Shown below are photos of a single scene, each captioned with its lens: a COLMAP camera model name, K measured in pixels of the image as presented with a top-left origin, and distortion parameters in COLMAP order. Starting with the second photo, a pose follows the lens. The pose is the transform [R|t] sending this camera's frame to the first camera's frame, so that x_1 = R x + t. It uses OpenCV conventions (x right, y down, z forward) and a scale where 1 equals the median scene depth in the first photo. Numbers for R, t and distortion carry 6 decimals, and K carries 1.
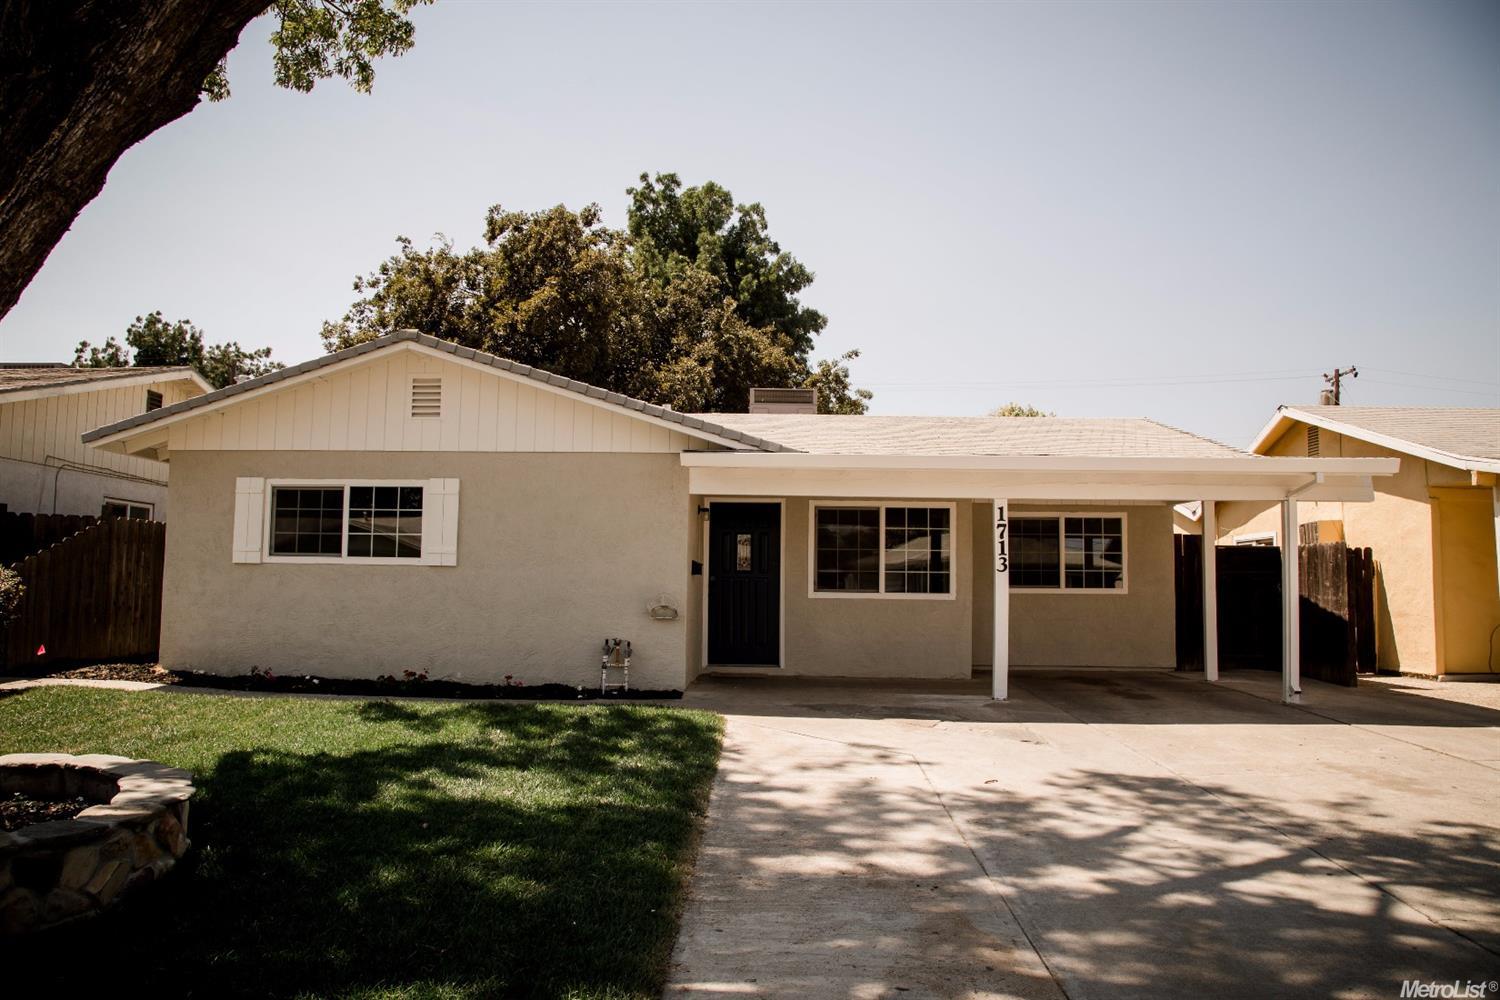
lens RADIAL K [[1037.2, 0, 743.9], [0, 1037.2, 502.3], [0, 0, 1]] dist [-0.106517, 0.053735]
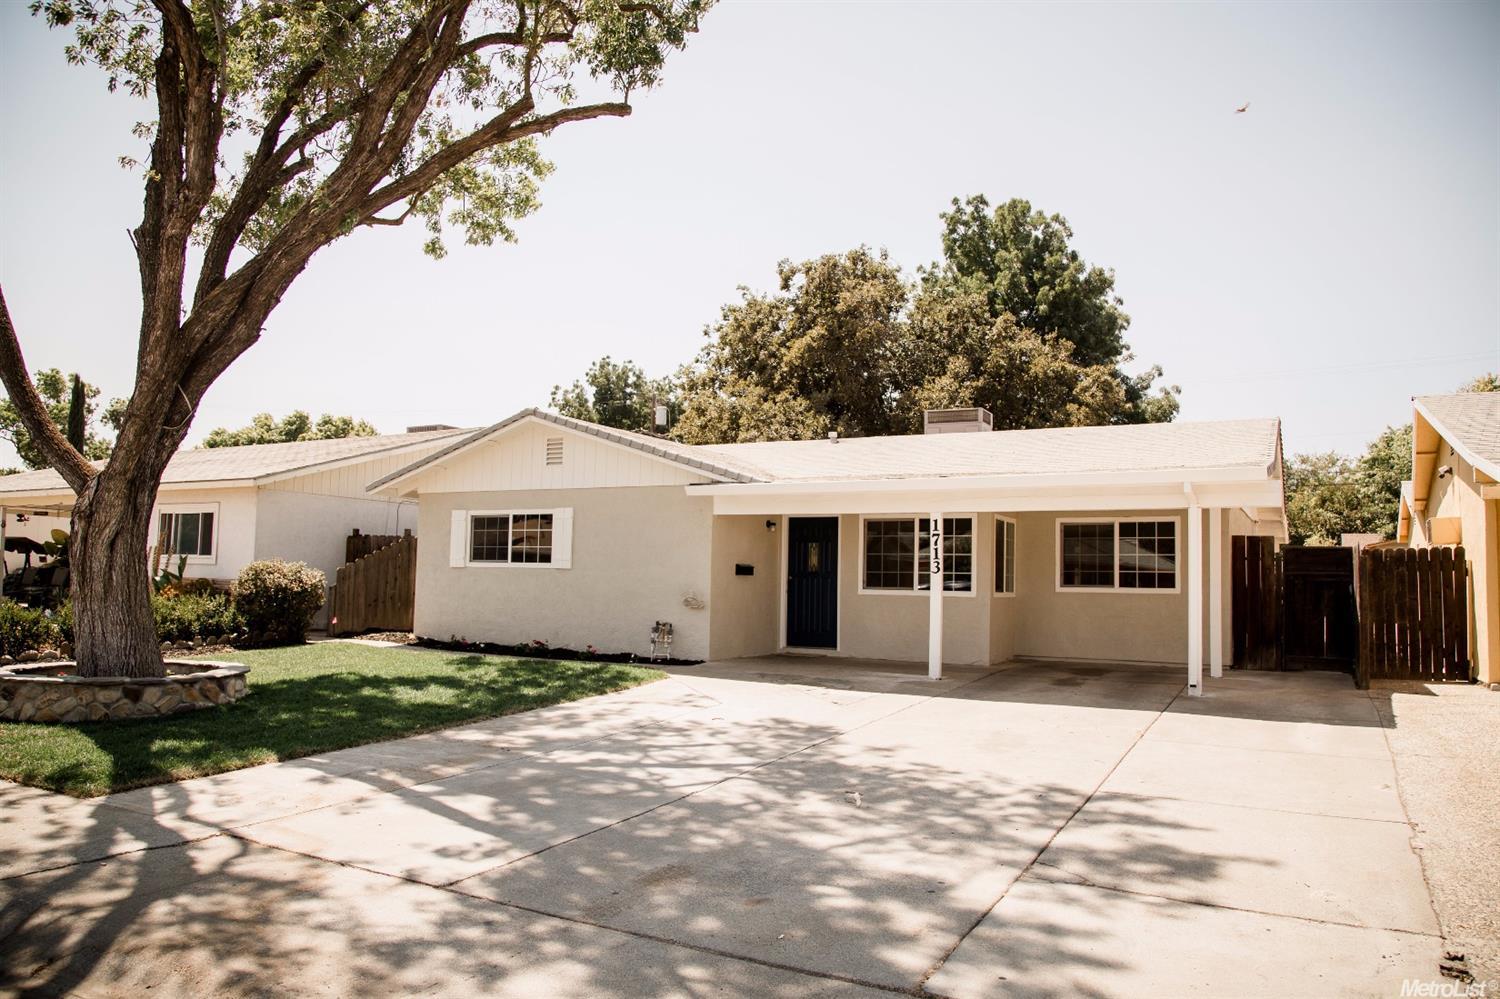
lens RADIAL K [[1037.2, 0, 743.9], [0, 1037.2, 501.8], [0, 0, 1]] dist [-0.106517, 0.053735]
pose [[0.894022, -0.029136, -0.447075, 0.486957], [0.029177, 0.999551, -0.006796, -0.011946], [0.447073, -0.006968, 0.894471, -0.149917]]
